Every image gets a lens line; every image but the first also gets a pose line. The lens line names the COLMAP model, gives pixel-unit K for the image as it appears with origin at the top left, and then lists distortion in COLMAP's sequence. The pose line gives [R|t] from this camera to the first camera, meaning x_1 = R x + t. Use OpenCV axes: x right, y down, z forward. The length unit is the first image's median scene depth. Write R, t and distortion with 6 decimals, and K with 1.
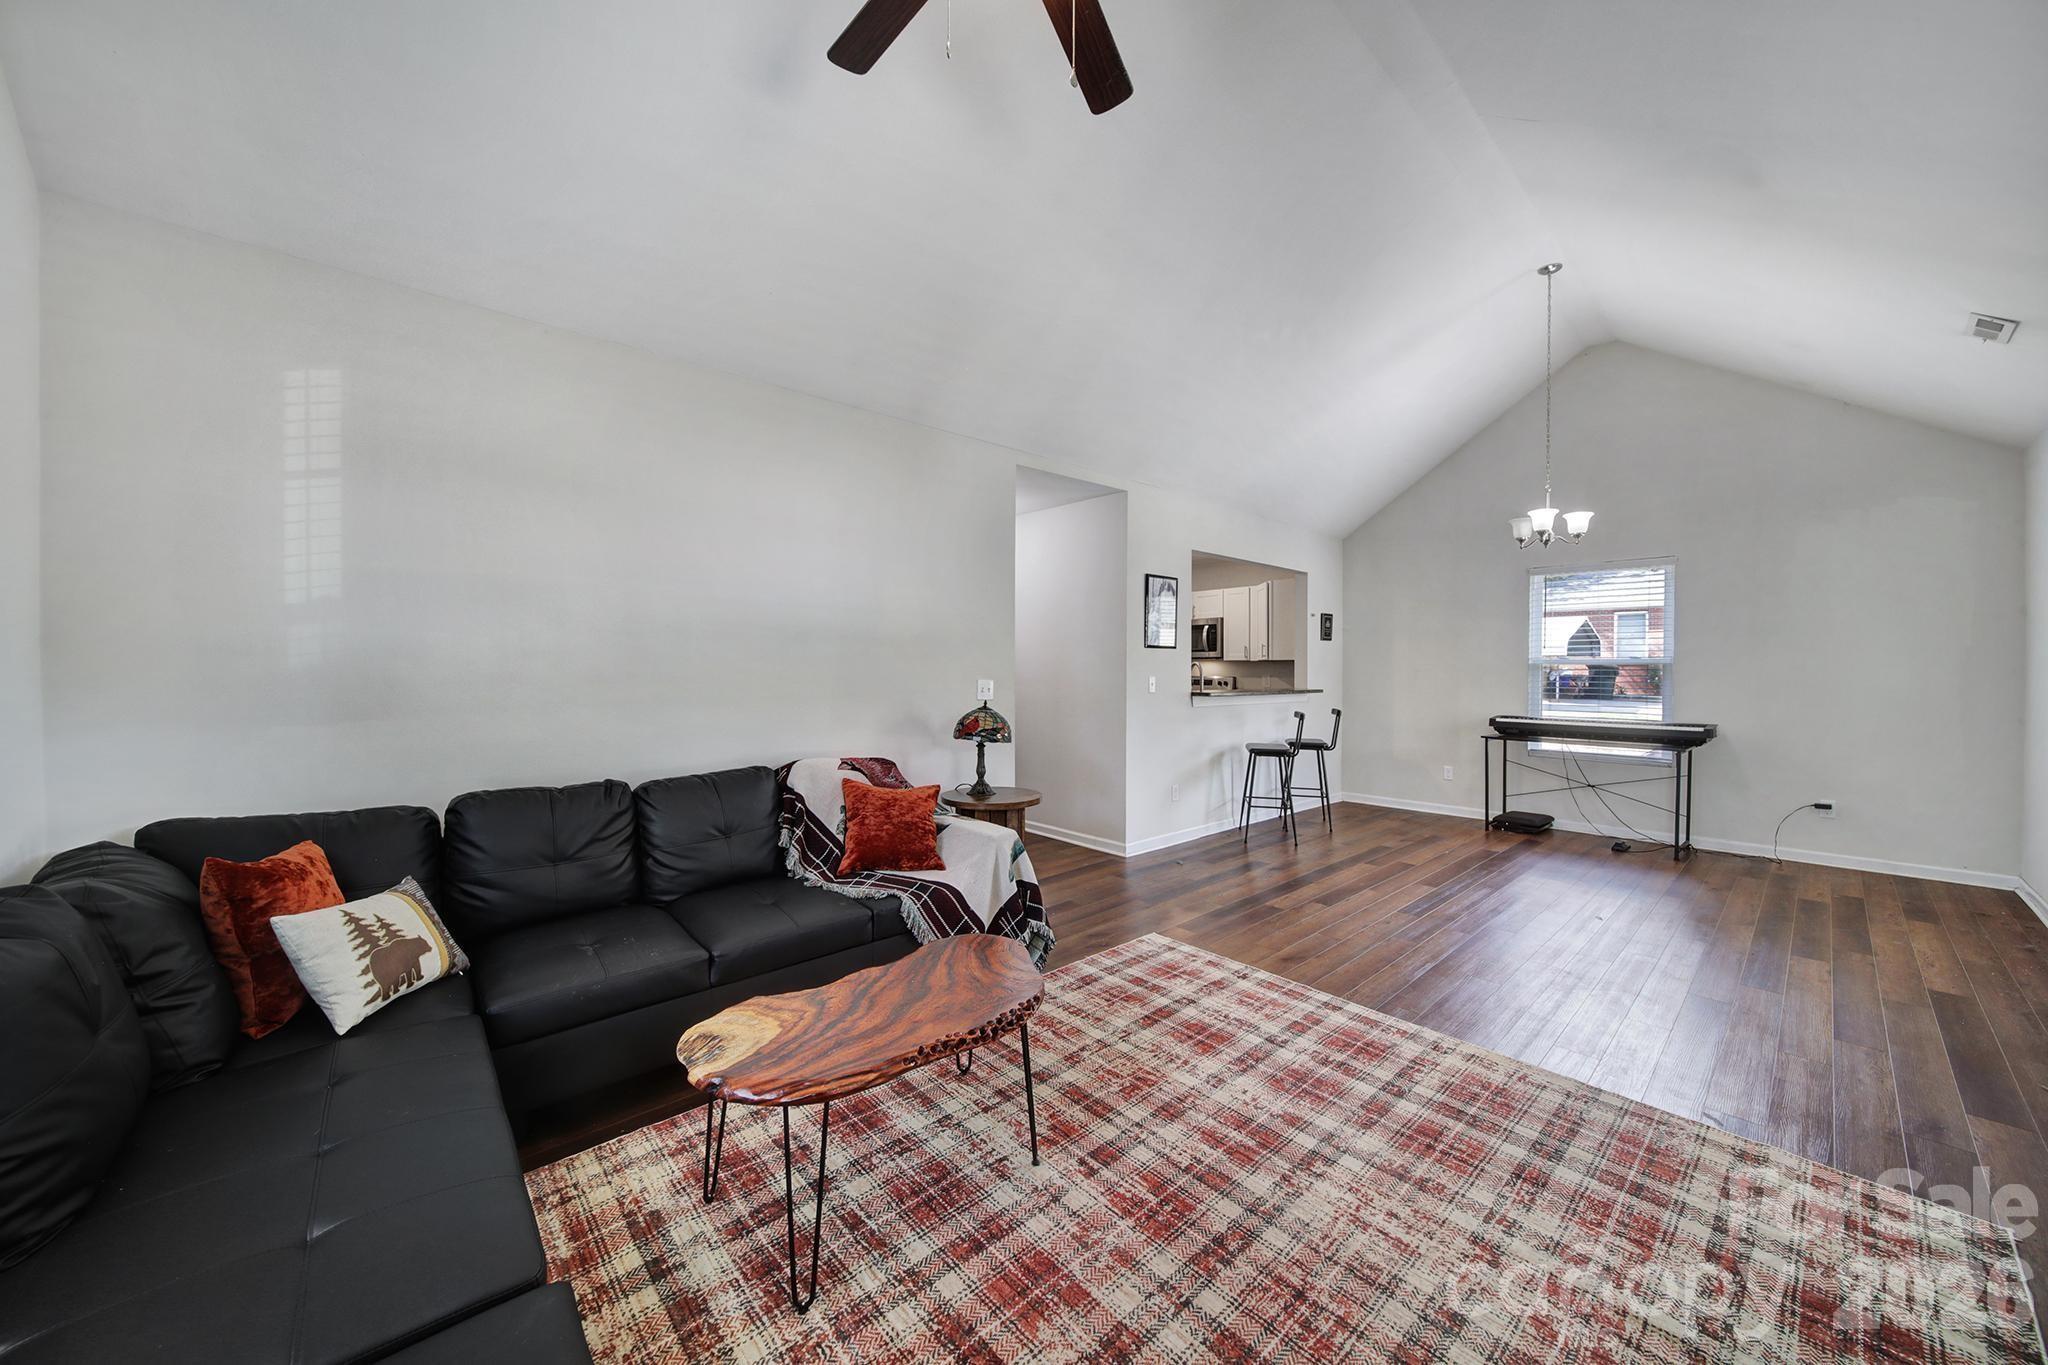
lens RADIAL K [[722.6, 0, 1029.9], [0, 722.6, 681.2], [0, 0, 1]] dist [-0.000978, -0.001378]
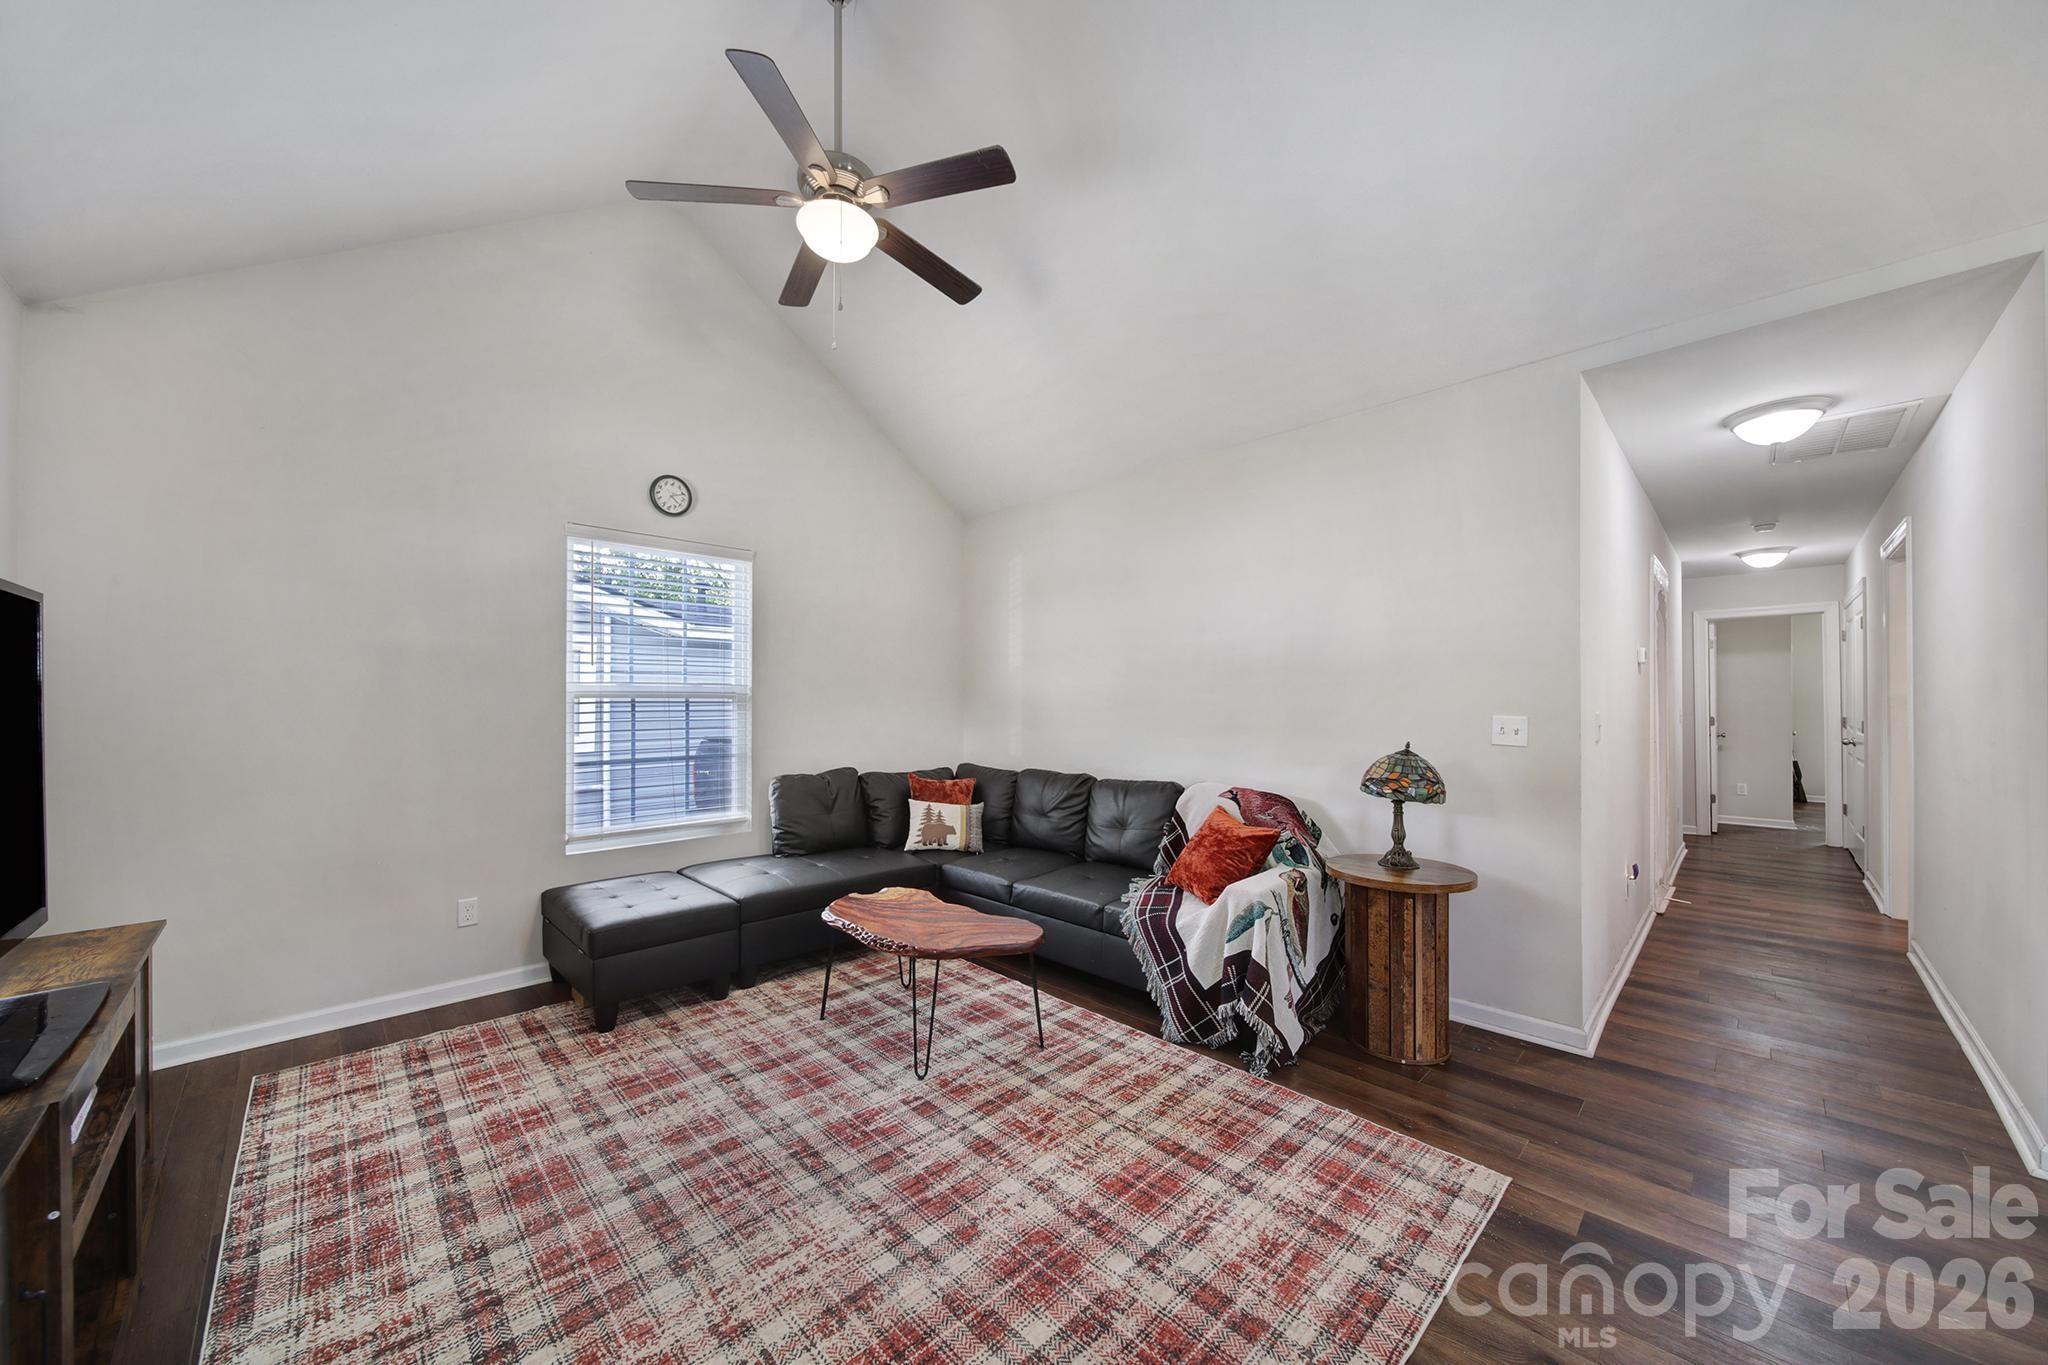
lens RADIAL K [[722.6, 0, 1015.0], [0, 722.6, 698.0], [0, 0, 1]] dist [-0.000978, -0.001378]
pose [[0.041066, -0.004395, -0.999147, 1.194246], [-0.017584, 0.999832, -0.005121, -0.017109], [0.999002, 0.017779, 0.040981, 0.994964]]
